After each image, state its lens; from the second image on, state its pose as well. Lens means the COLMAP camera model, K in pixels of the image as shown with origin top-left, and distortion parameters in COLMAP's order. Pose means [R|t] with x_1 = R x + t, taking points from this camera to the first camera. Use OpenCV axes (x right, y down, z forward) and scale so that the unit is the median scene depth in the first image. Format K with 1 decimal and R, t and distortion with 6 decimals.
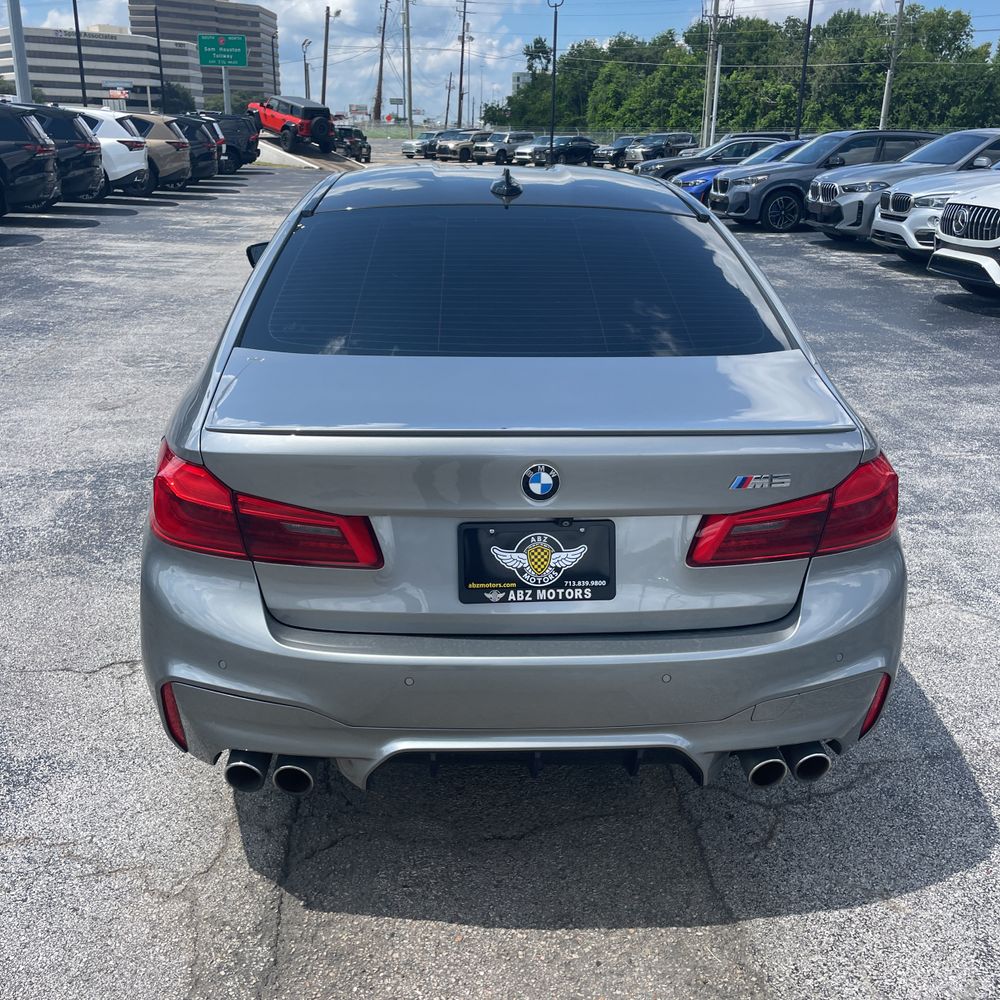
lens RADIAL K [[1022.2, 0, 501.5], [0, 1022.2, 491.2], [0, 0, 1]] dist [0.086995, -0.120323]
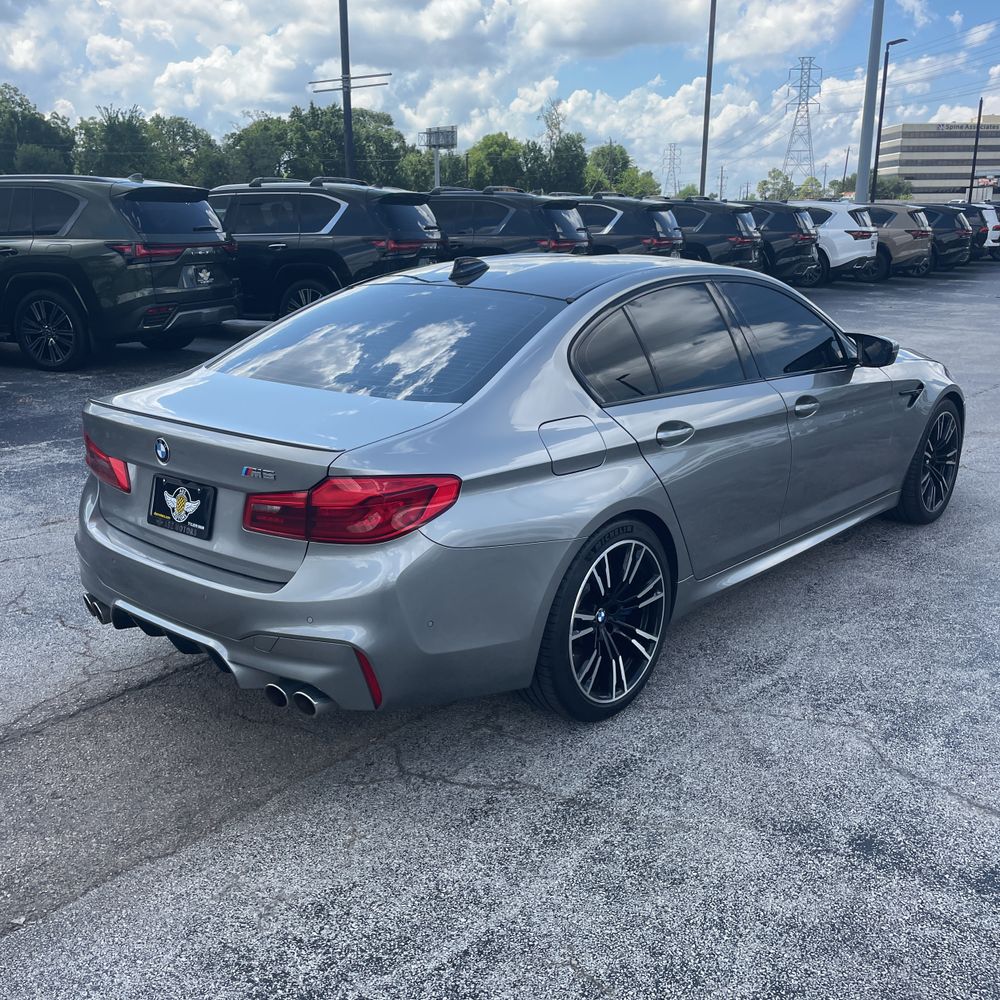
lens RADIAL K [[1022.2, 0, 501.5], [0, 1022.2, 491.2], [0, 0, 1]] dist [0.086995, -0.120323]
pose [[0.719230, 0.163742, -0.675202, 1.268327], [-0.215726, 0.976429, 0.007000, -0.060282], [0.660432, 0.140624, 0.737600, 0.152726]]
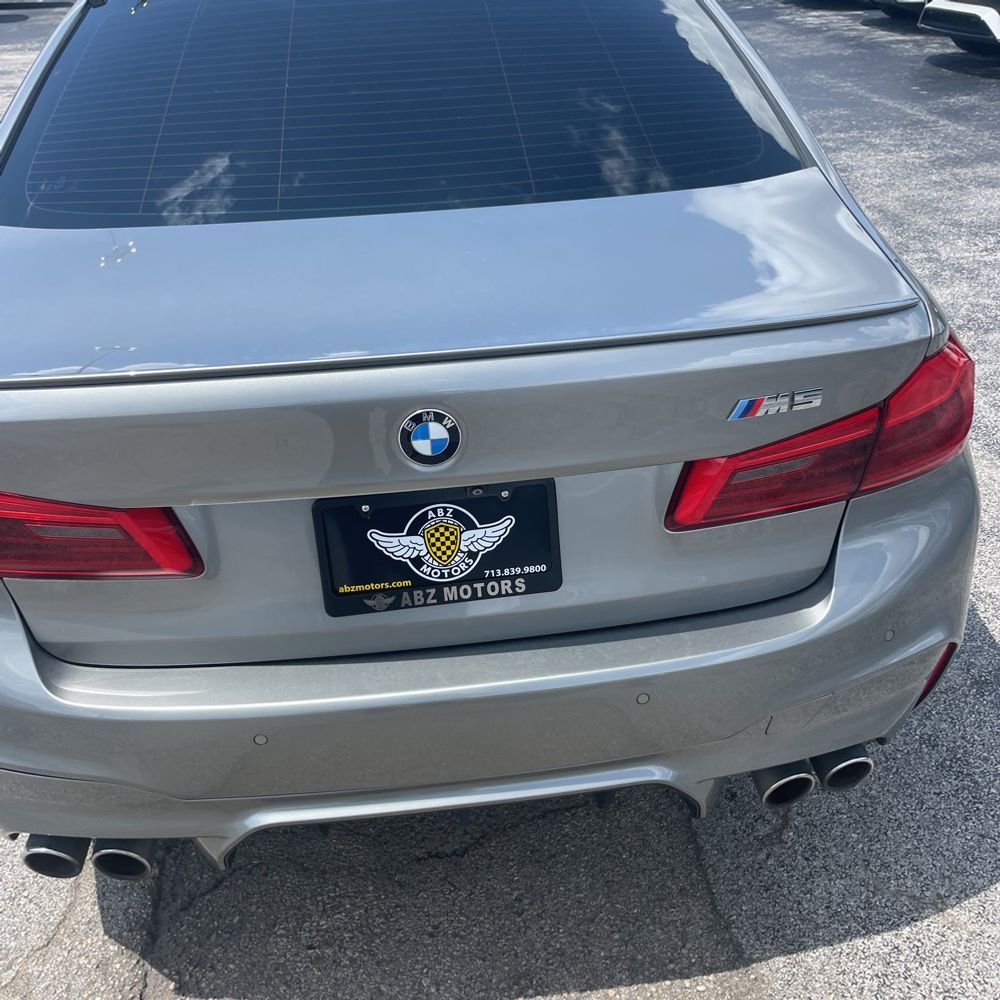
lens RADIAL K [[1022.2, 0, 501.5], [0, 1022.2, 491.2], [0, 0, 1]] dist [0.086995, -0.120323]
pose [[0.997064, -0.074514, 0.017633, 0.057915], [0.069914, 0.979825, 0.187232, -0.076400], [-0.031228, -0.185449, 0.982158, 0.319467]]
